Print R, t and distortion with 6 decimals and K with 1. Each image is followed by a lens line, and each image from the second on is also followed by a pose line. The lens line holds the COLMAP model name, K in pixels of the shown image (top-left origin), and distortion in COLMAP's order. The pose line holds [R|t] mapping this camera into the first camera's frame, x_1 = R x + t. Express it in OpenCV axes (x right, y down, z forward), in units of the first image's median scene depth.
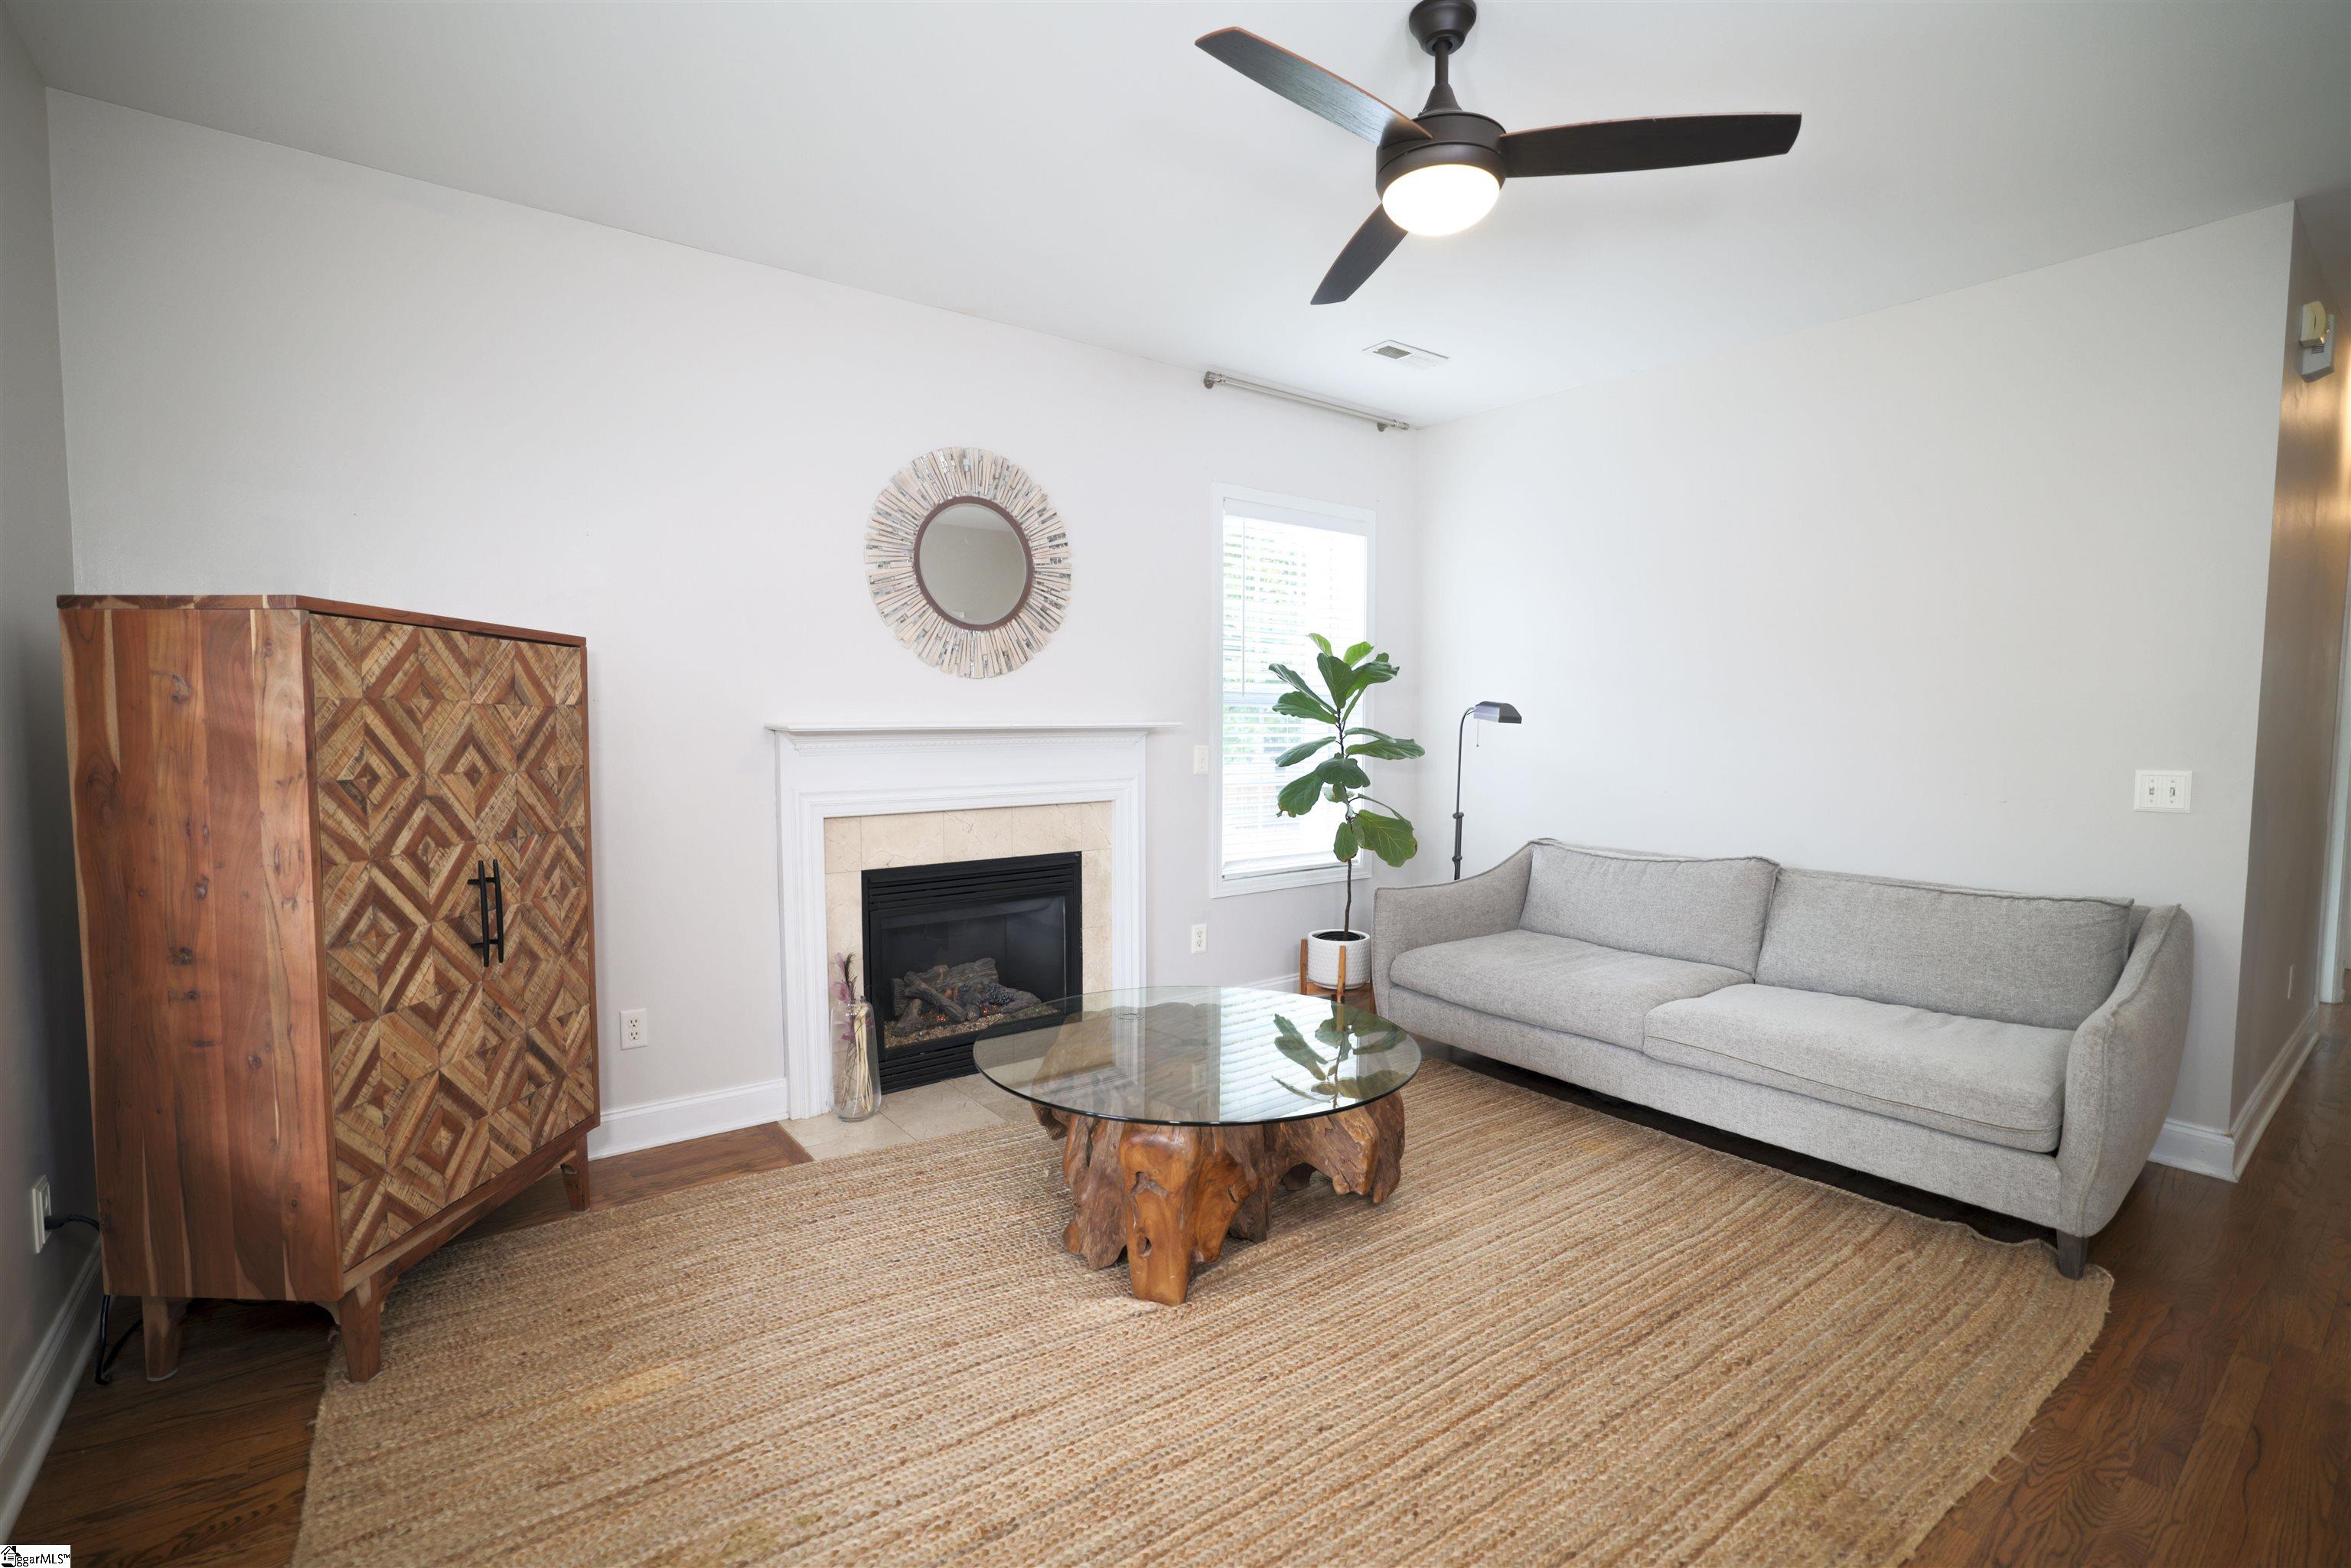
lens RADIAL K [[1061.3, 0, 1174.1], [0, 1061.3, 784.7], [0, 0, 1]] dist [-0.030384, 0.007570]
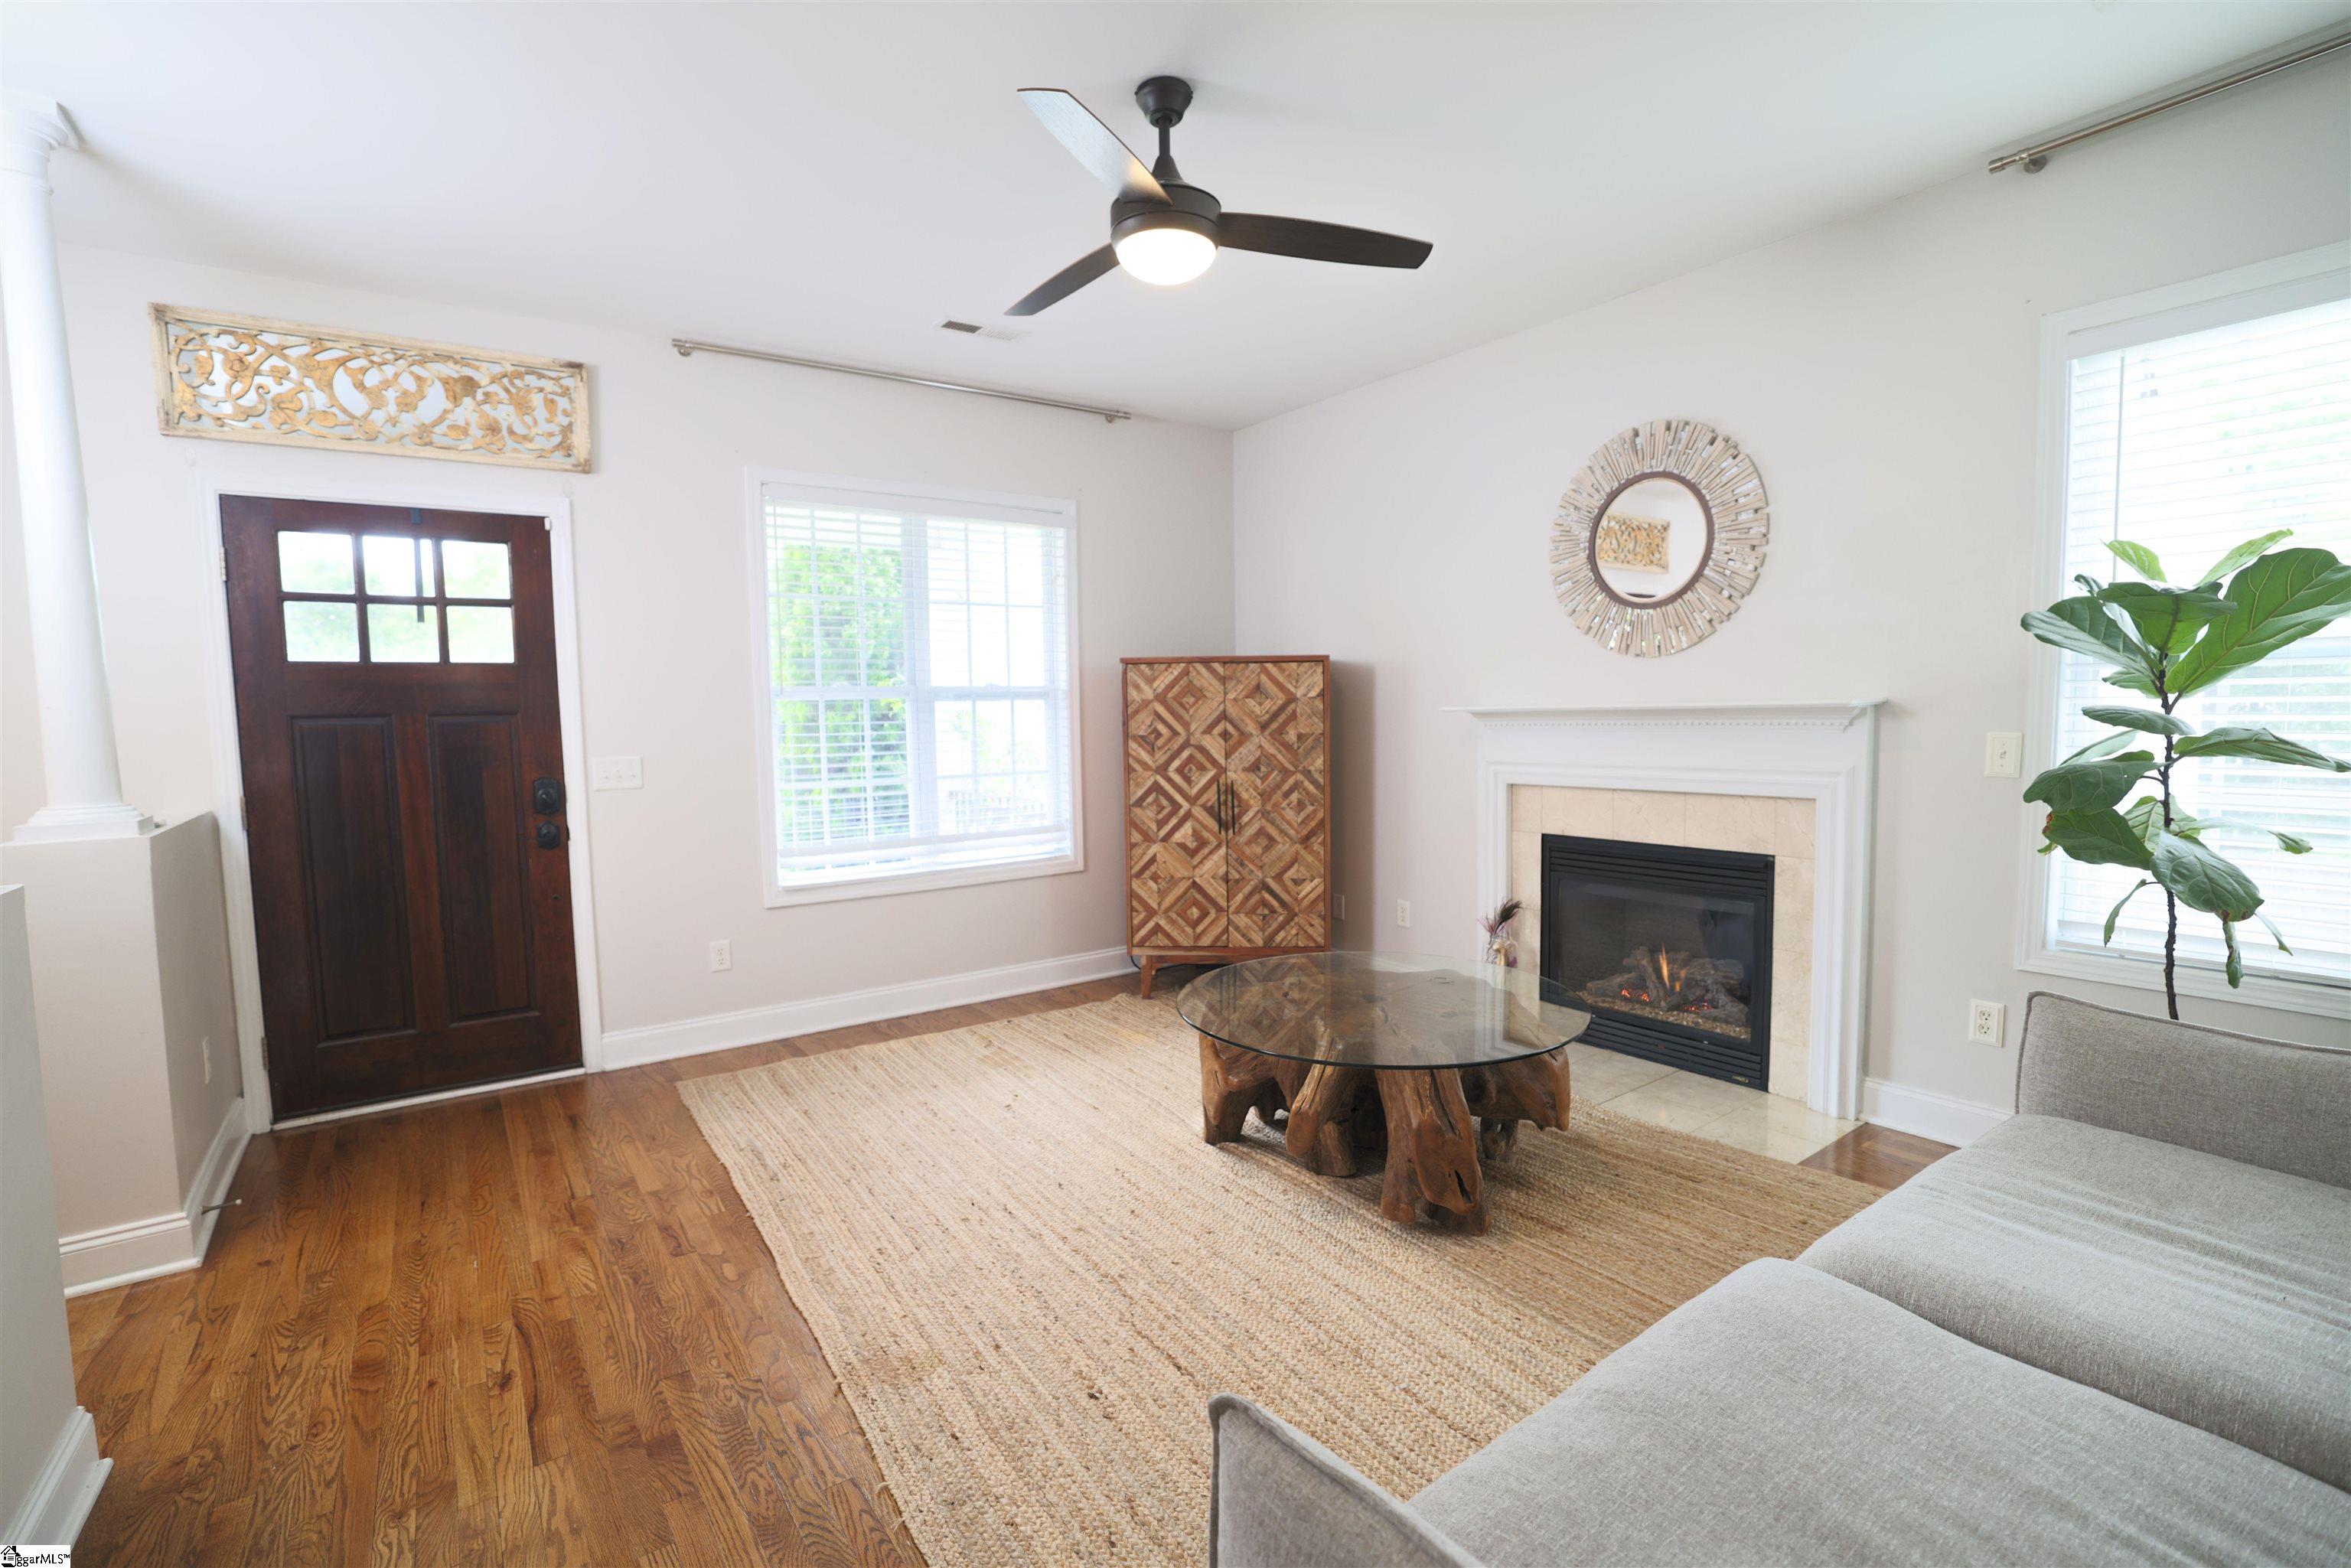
lens RADIAL K [[1061.3, 0, 1173.1], [0, 1061.3, 786.9], [0, 0, 1]] dist [-0.030384, 0.007570]
pose [[-0.027163, 0.074142, -0.996878, 1.332641], [-0.042016, 0.996280, 0.075242, -0.060008], [0.998748, 0.043928, -0.023947, 0.976804]]
